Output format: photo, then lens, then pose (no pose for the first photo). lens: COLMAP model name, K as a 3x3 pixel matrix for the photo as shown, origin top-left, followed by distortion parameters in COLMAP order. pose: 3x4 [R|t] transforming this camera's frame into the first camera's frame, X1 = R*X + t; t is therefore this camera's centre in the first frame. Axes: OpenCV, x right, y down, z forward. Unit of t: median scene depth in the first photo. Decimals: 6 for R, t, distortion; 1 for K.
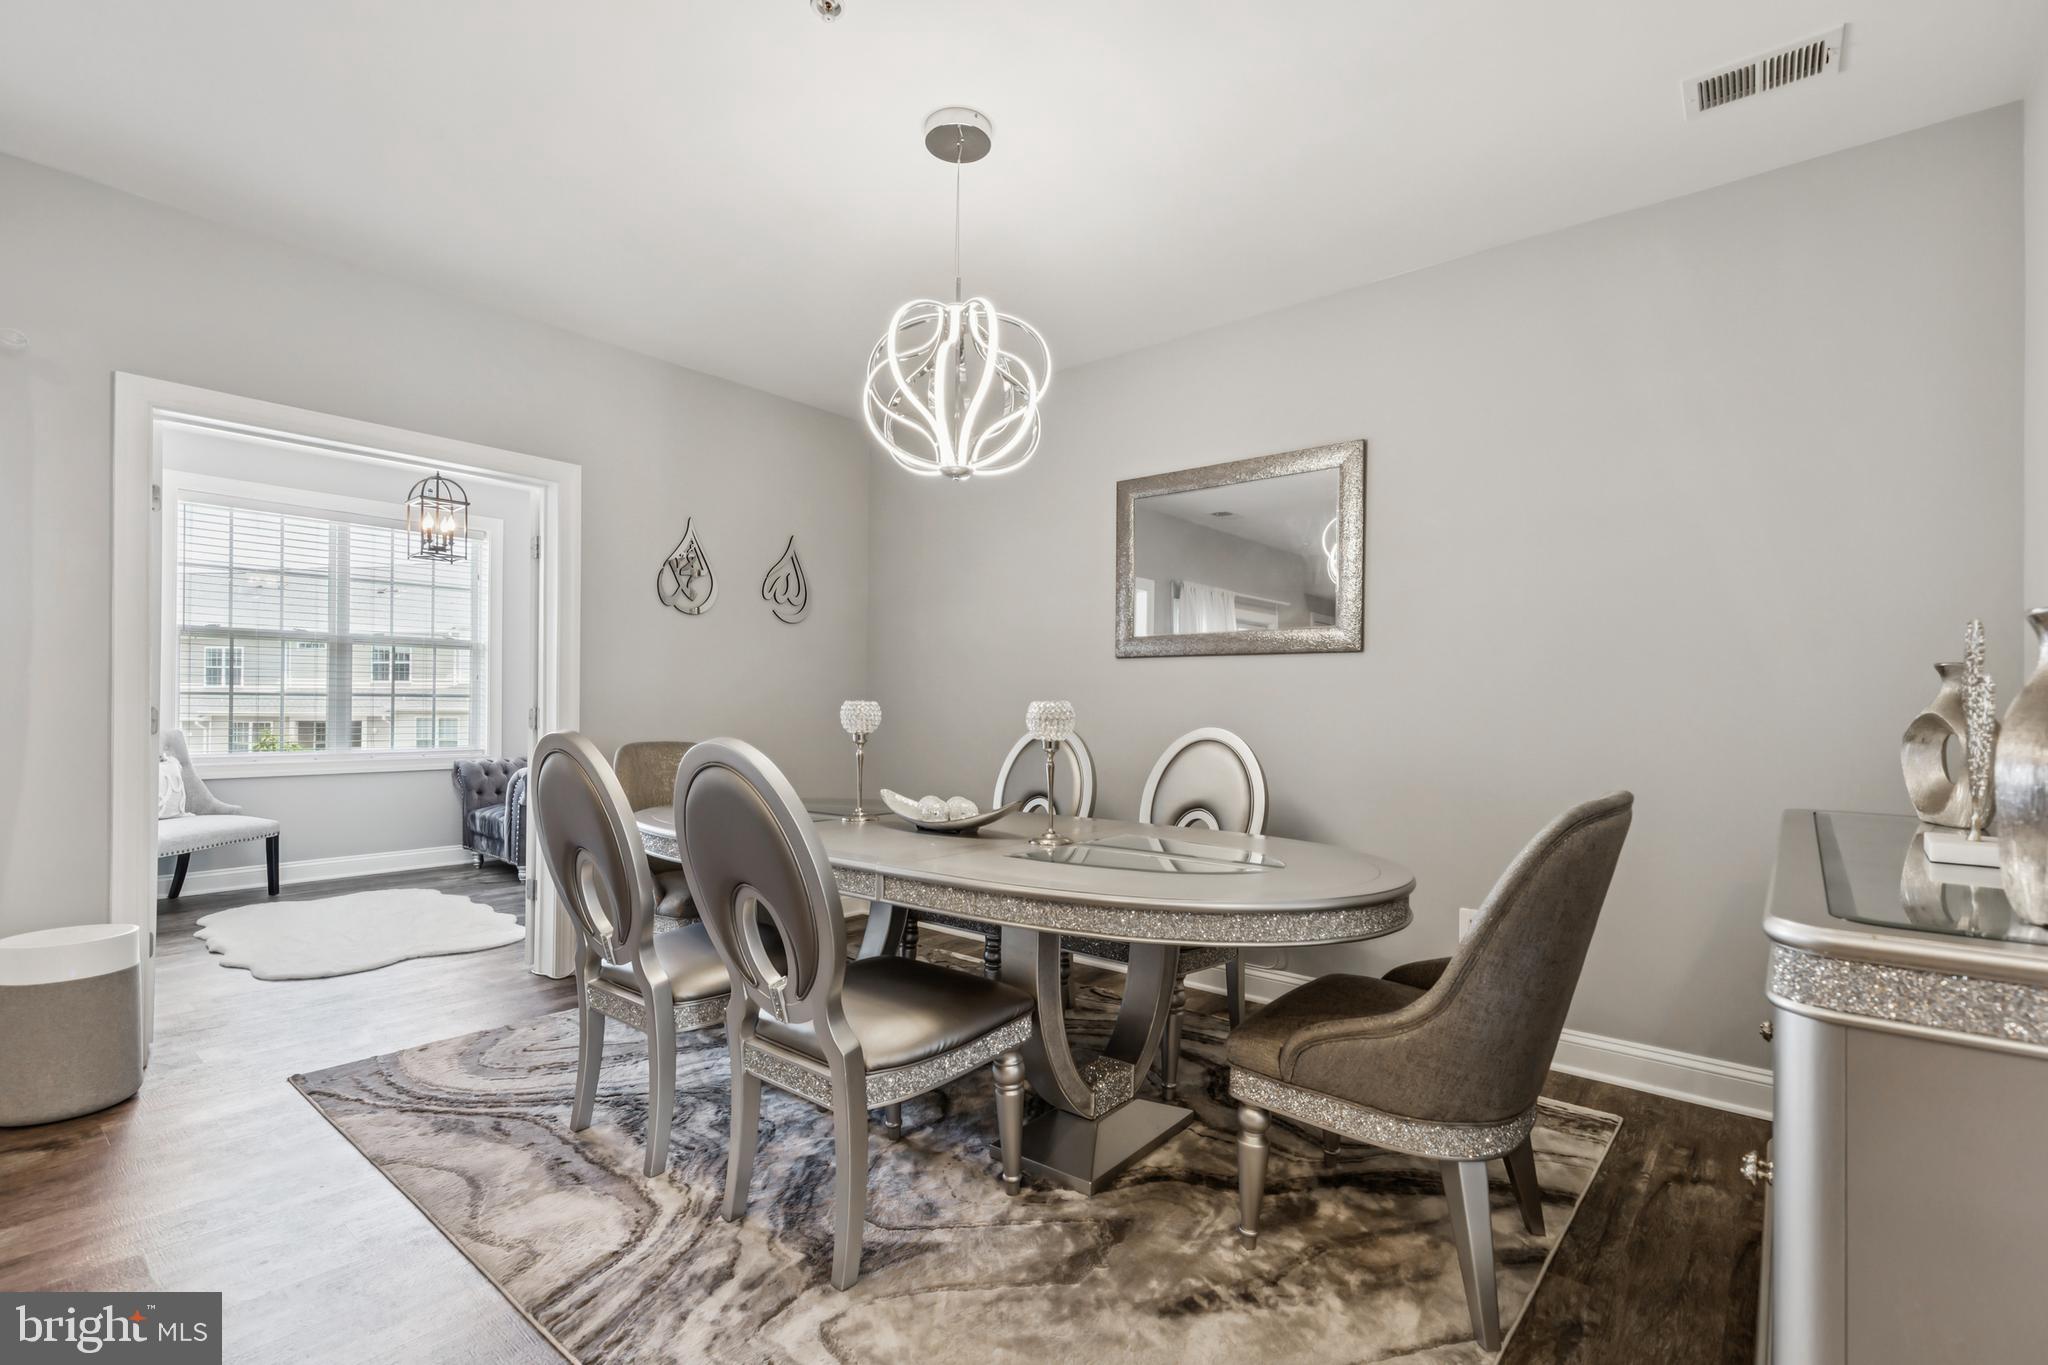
lens RADIAL K [[942.0, 0, 1026.2], [0, 942.0, 693.4], [0, 0, 1]] dist [-0.000957, 0.000622]
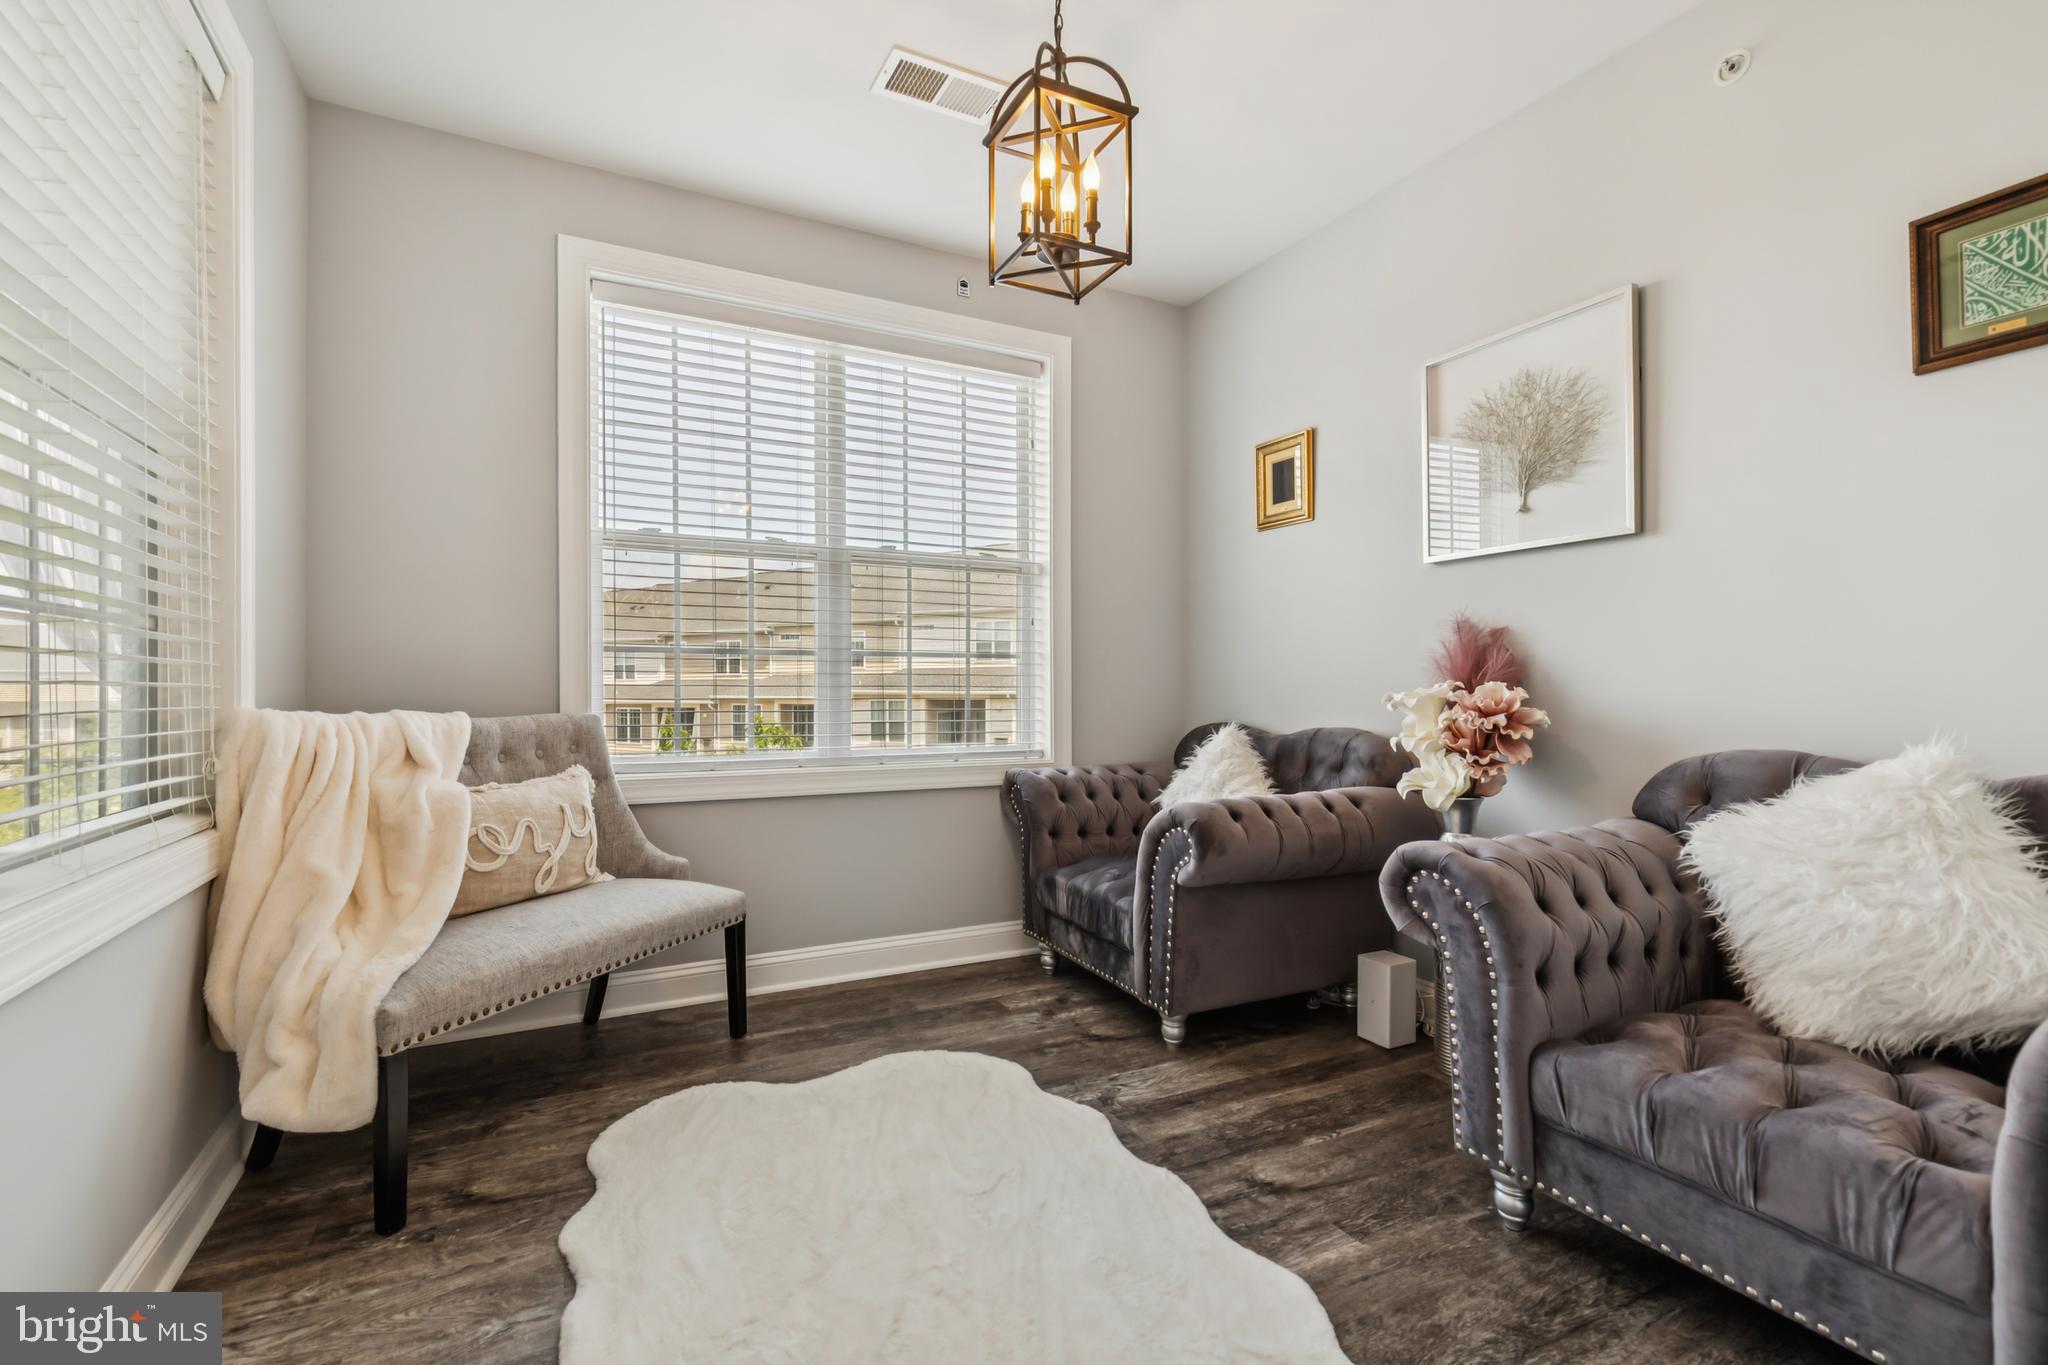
lens RADIAL K [[942.0, 0, 1028.8], [0, 942.0, 673.8], [0, 0, 1]] dist [-0.000957, 0.000622]
pose [[0.922471, -0.006022, -0.386019, -0.726640], [0.008757, 0.999947, 0.005328, 0.022359], [0.385966, -0.008295, 0.922476, 0.944291]]
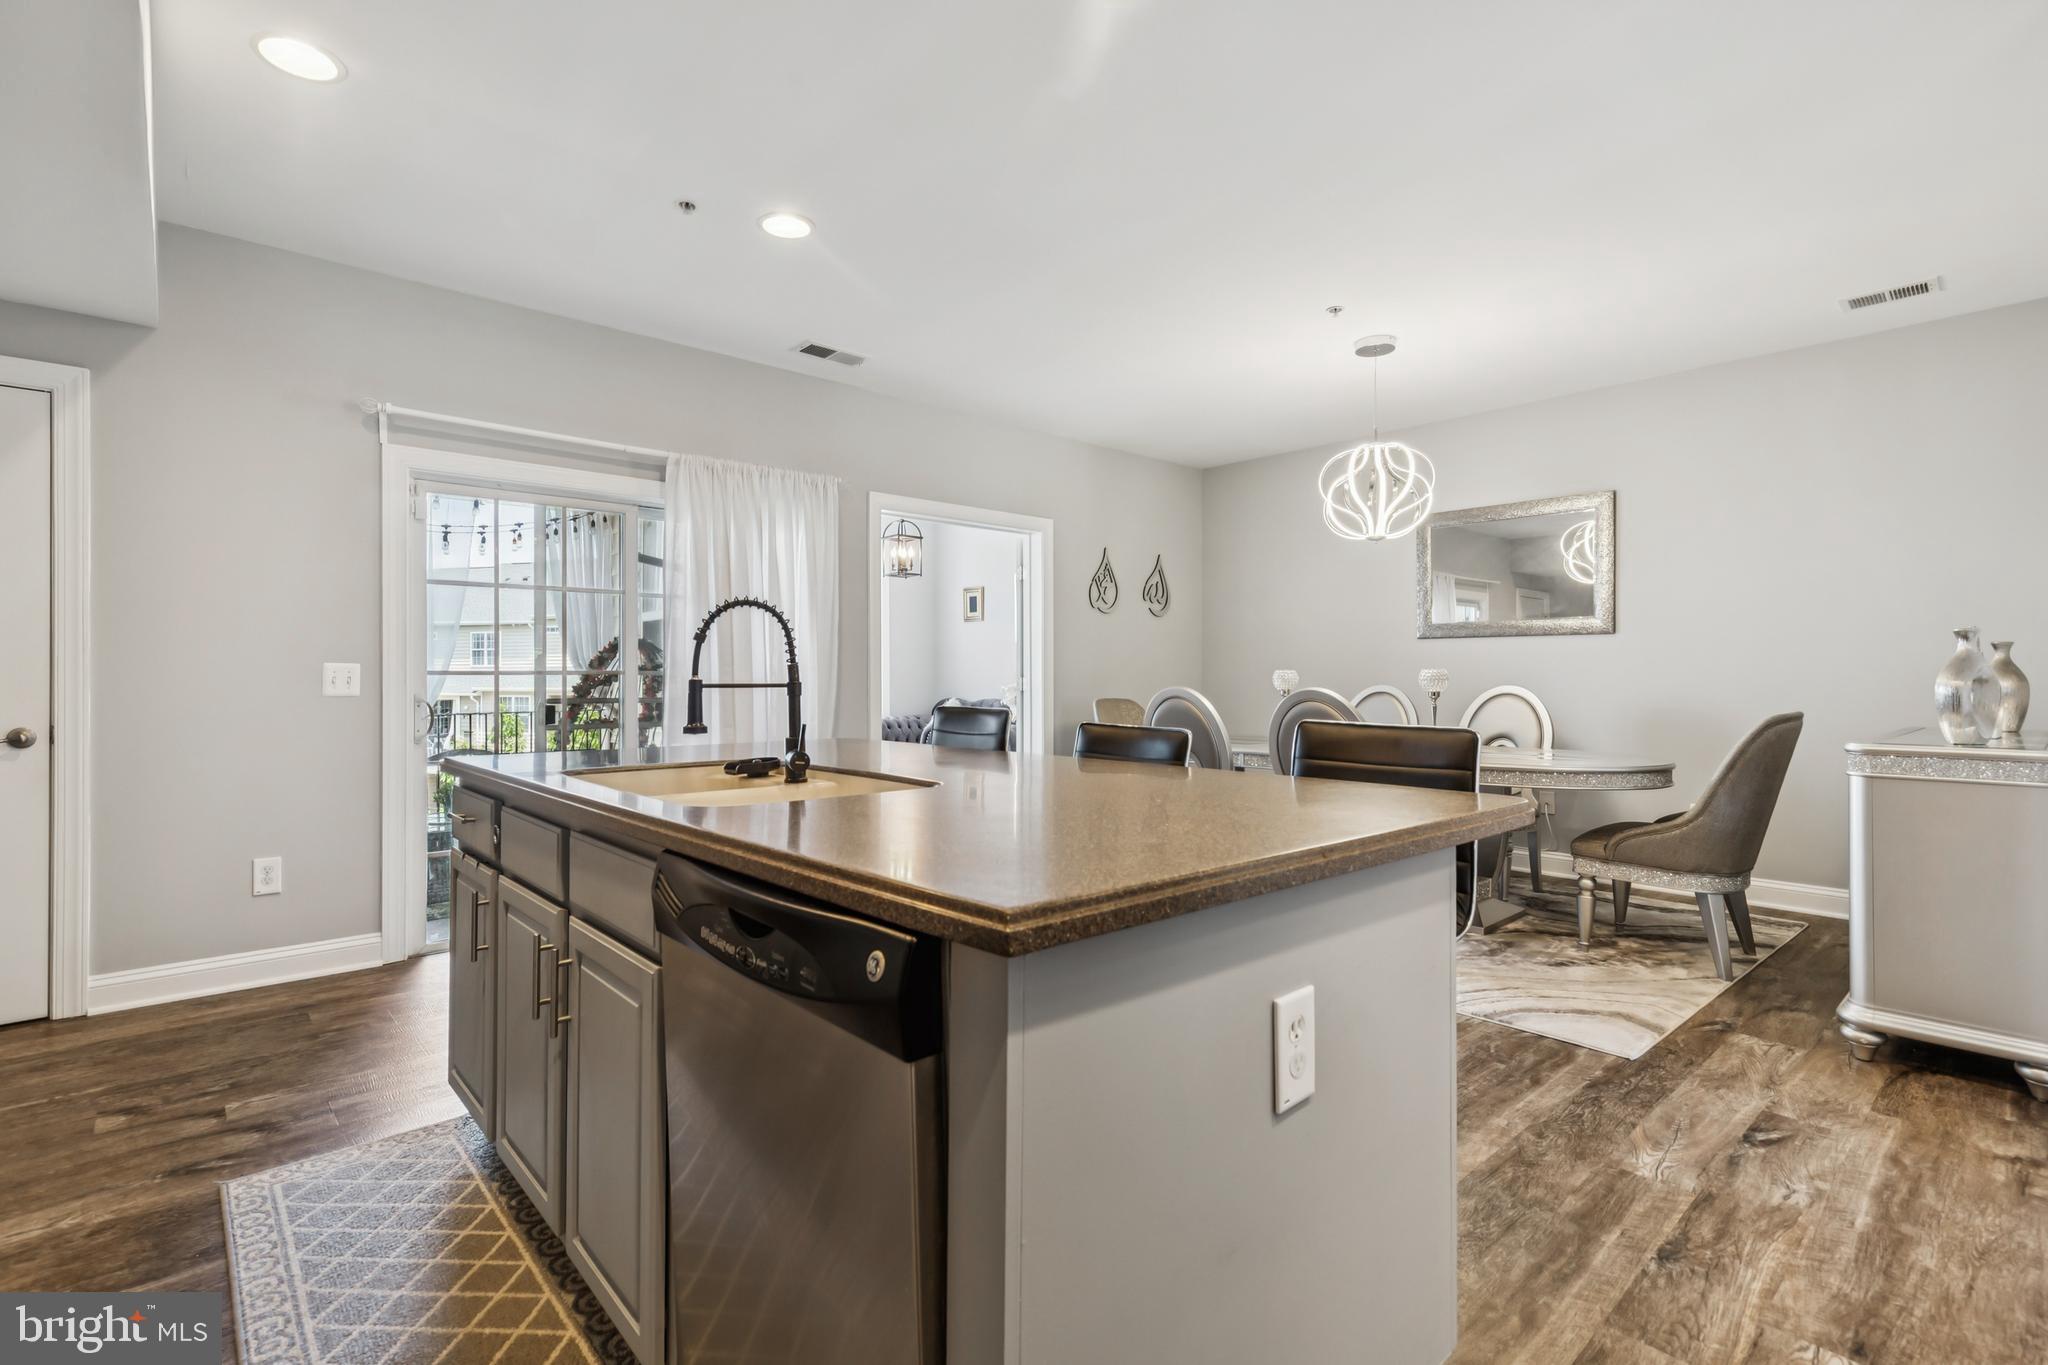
lens RADIAL K [[942.0, 0, 1015.6], [0, 942.0, 667.5], [0, 0, 1]] dist [-0.000957, 0.000622]
pose [[0.987917, -0.011968, -0.154520, -0.340940], [0.012538, 0.999918, 0.002714, -0.006177], [0.154475, -0.004619, 0.987986, -0.604031]]
